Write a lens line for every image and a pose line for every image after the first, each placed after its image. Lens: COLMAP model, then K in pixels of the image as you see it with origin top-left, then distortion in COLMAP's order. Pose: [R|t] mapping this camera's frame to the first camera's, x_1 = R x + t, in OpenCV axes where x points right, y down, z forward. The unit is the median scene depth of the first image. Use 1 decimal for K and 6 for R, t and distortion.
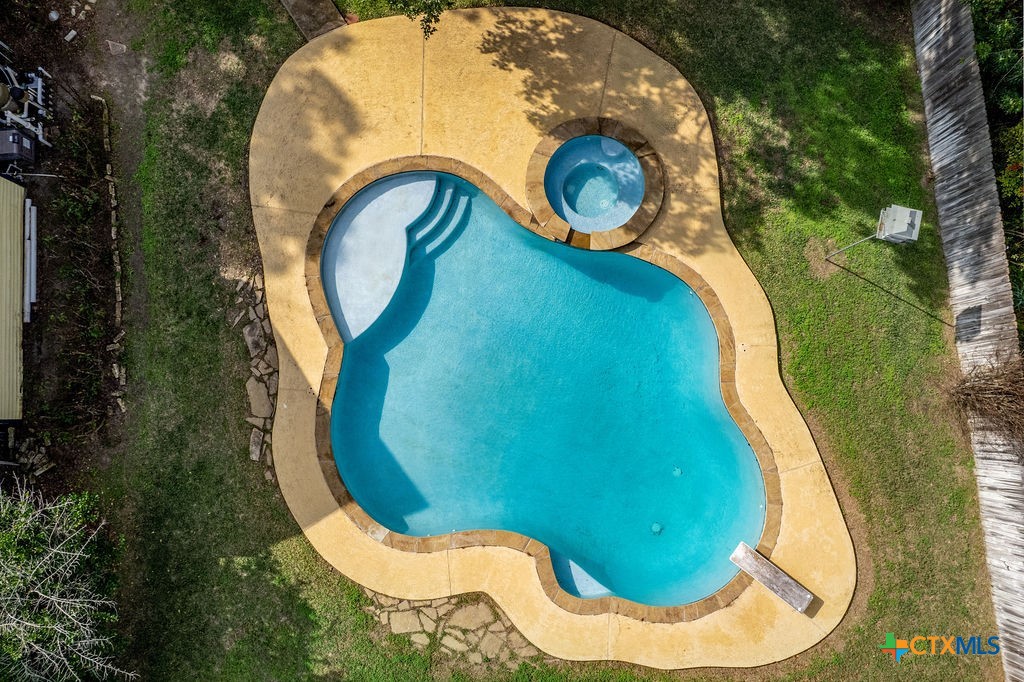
lens RADIAL K [[646.3, 0, 511.5], [0, 646.3, 342.6], [0, 0, 1]] dist [-0.019260, -0.001090]
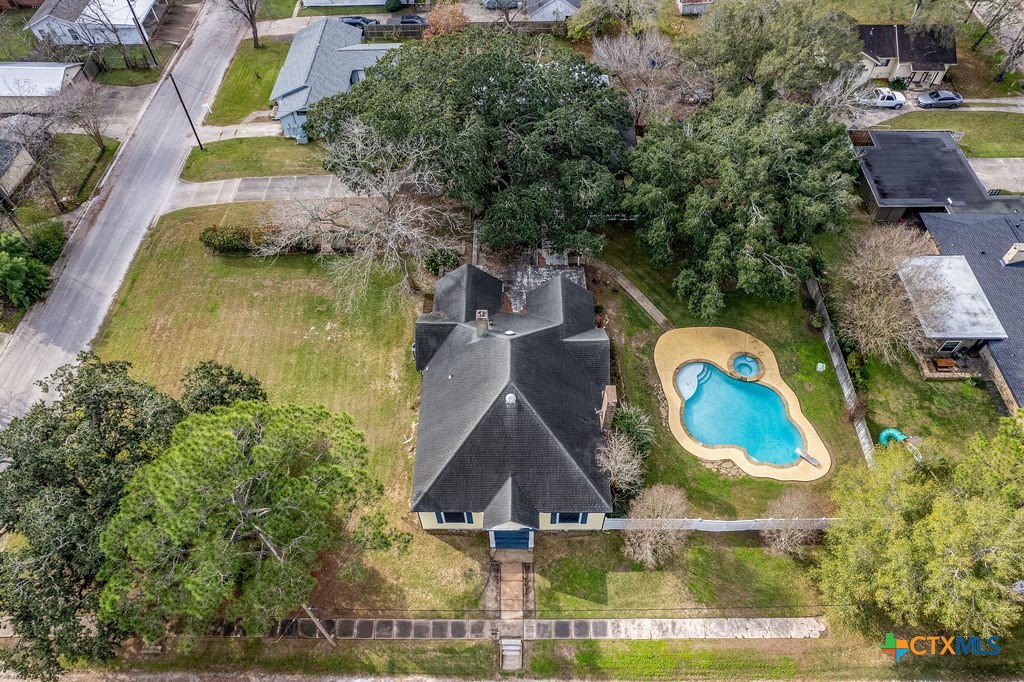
lens RADIAL K [[646.3, 0, 511.7], [0, 646.3, 339.1], [0, 0, 1]] dist [-0.019260, -0.001090]
pose [[0.997312, 0.050637, -0.052959, -1.080483], [-0.070367, 0.863386, -0.499613, 1.645245], [0.020425, 0.501996, 0.864629, -2.467903]]
